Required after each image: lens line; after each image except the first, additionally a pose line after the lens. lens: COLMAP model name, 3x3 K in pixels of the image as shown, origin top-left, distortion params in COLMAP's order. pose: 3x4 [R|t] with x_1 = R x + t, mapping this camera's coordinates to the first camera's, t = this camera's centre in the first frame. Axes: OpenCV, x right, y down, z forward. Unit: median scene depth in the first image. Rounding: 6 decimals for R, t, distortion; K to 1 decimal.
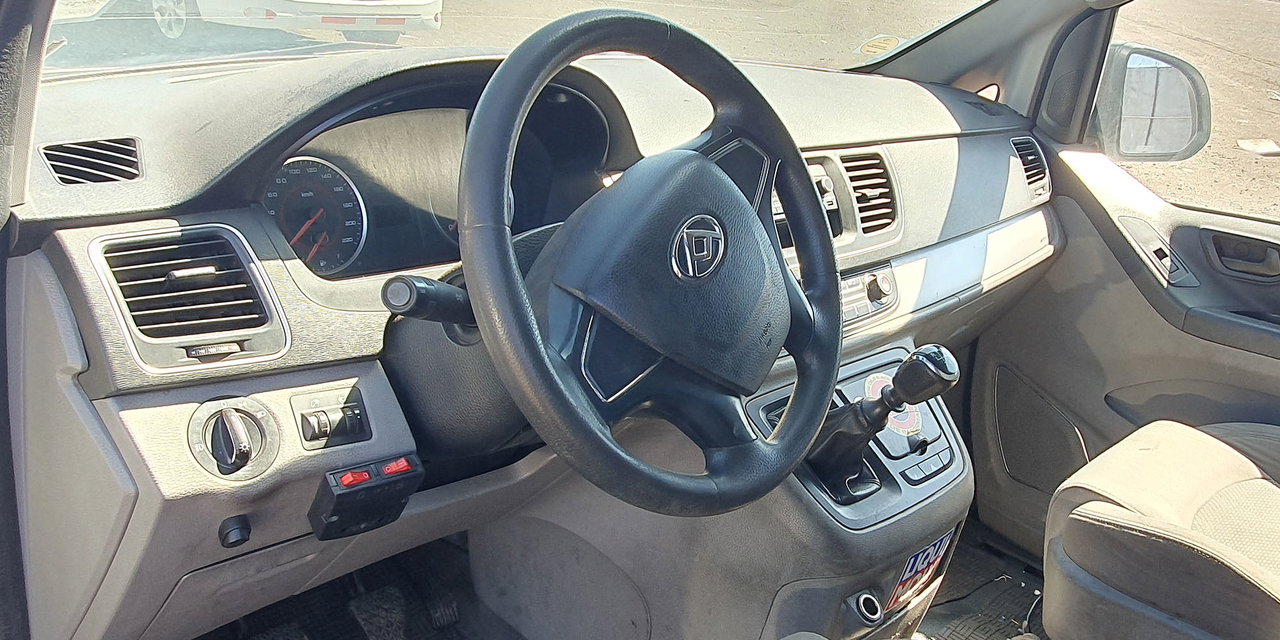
lens RADIAL K [[1047.0, 0, 586.3], [0, 1047.0, 335.1], [0, 0, 1]] dist [-0.038175, 0.005492]
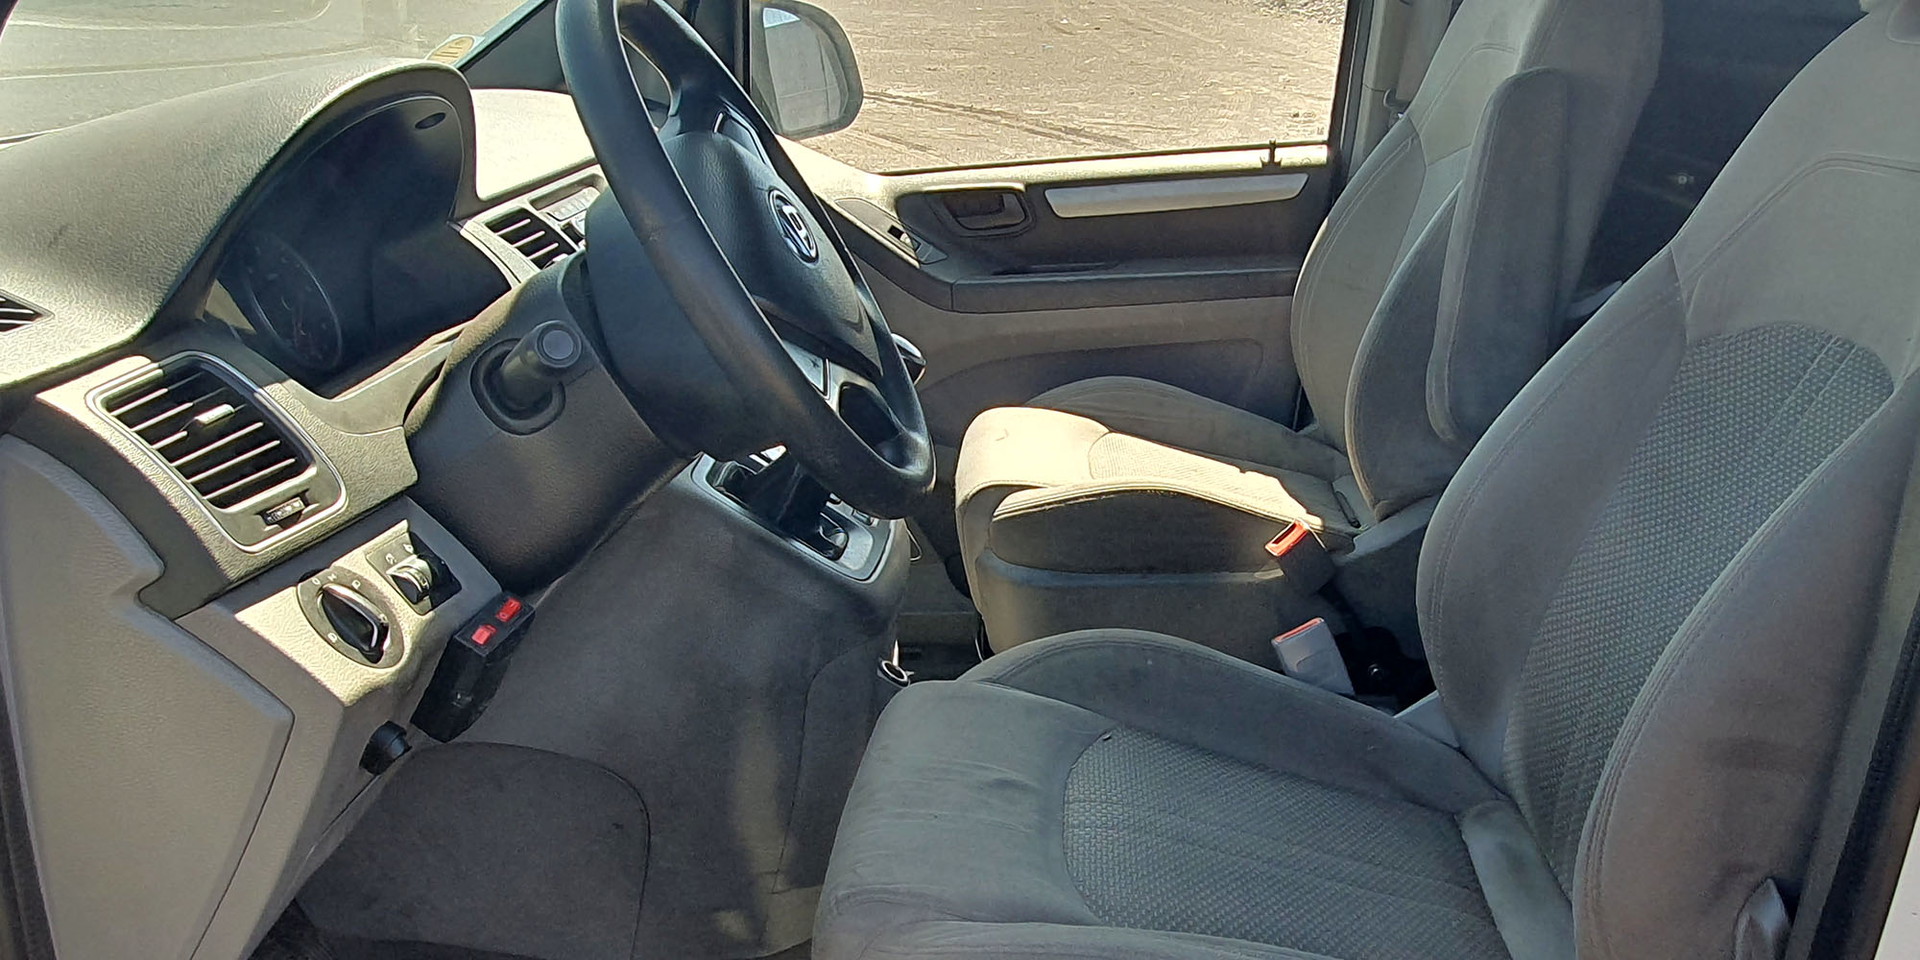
lens RADIAL K [[1570.5, 0, 879.4], [0, 1570.5, 502.6], [0, 0, 1]] dist [-0.038175, 0.005492]
pose [[0.799584, -0.309741, 0.514515, -0.551470], [0.310253, 0.946599, 0.087709, 0.039657], [-0.514207, 0.089499, 0.852984, -0.103309]]
